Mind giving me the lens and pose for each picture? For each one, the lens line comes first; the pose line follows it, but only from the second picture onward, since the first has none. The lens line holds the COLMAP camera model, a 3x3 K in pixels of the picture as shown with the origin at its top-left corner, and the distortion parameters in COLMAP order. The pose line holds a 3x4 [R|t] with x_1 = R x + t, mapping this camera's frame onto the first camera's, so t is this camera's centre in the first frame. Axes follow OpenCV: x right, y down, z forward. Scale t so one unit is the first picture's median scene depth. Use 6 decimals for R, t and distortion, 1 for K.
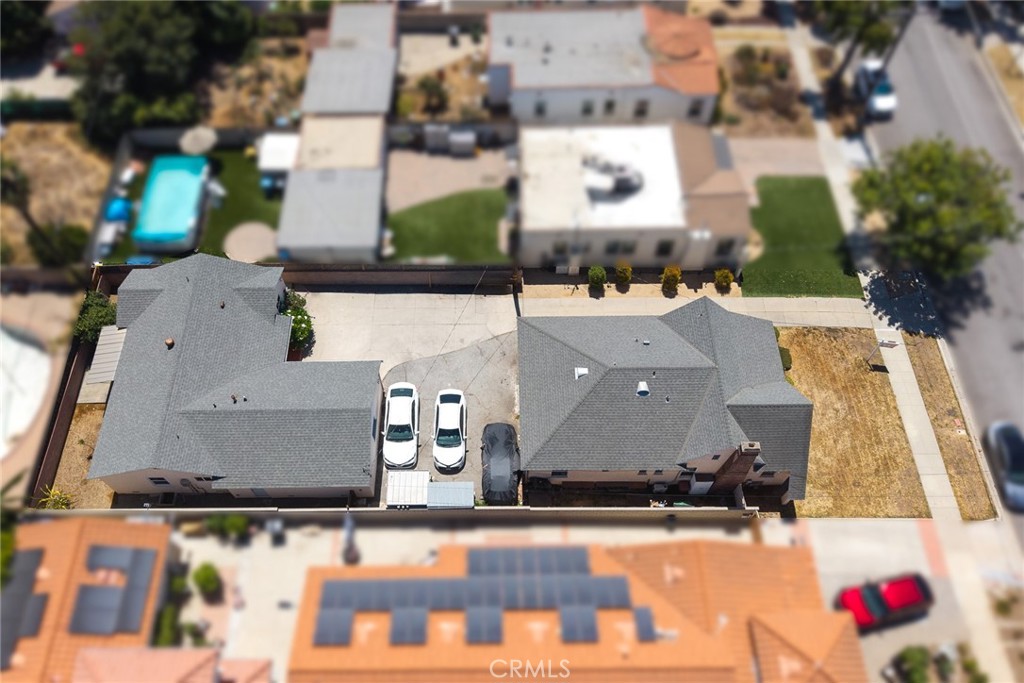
lens RADIAL K [[721.2, 0, 510.7], [0, 721.2, 377.3], [0, 0, 1]] dist [0.006084, -0.003900]
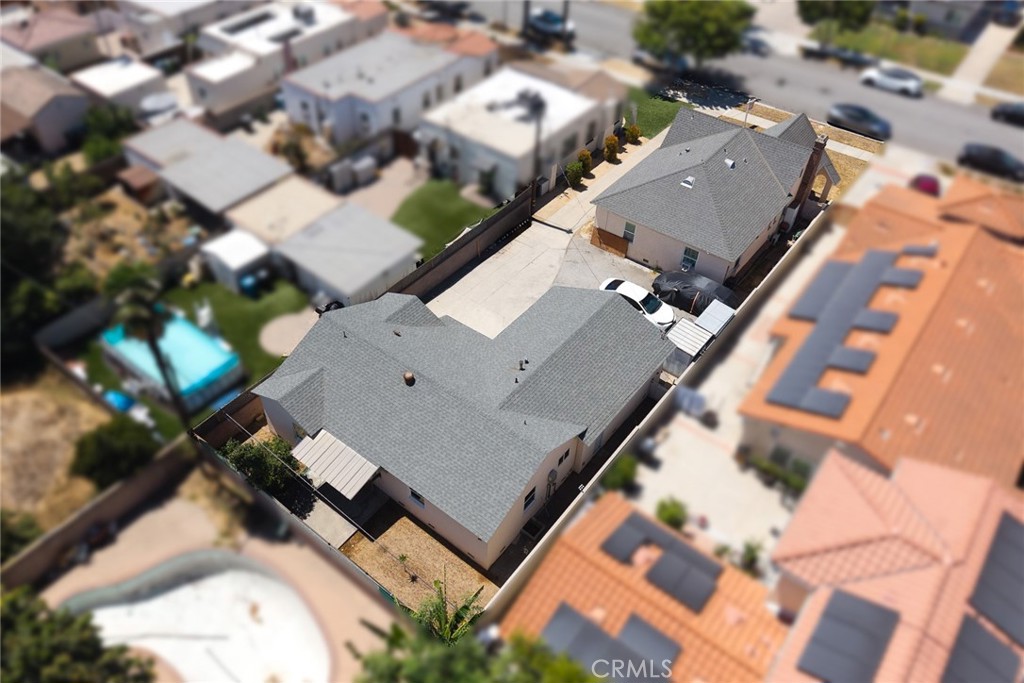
lens RADIAL K [[710.0, 0, 510.4], [0, 710.0, 340.9], [0, 0, 1]] dist [0.016811, -0.003129]
pose [[0.632443, -0.553407, 0.541993, -0.736957], [0.678855, 0.732968, -0.043742, 0.031752], [-0.373057, 0.395599, 0.839244, 0.246334]]
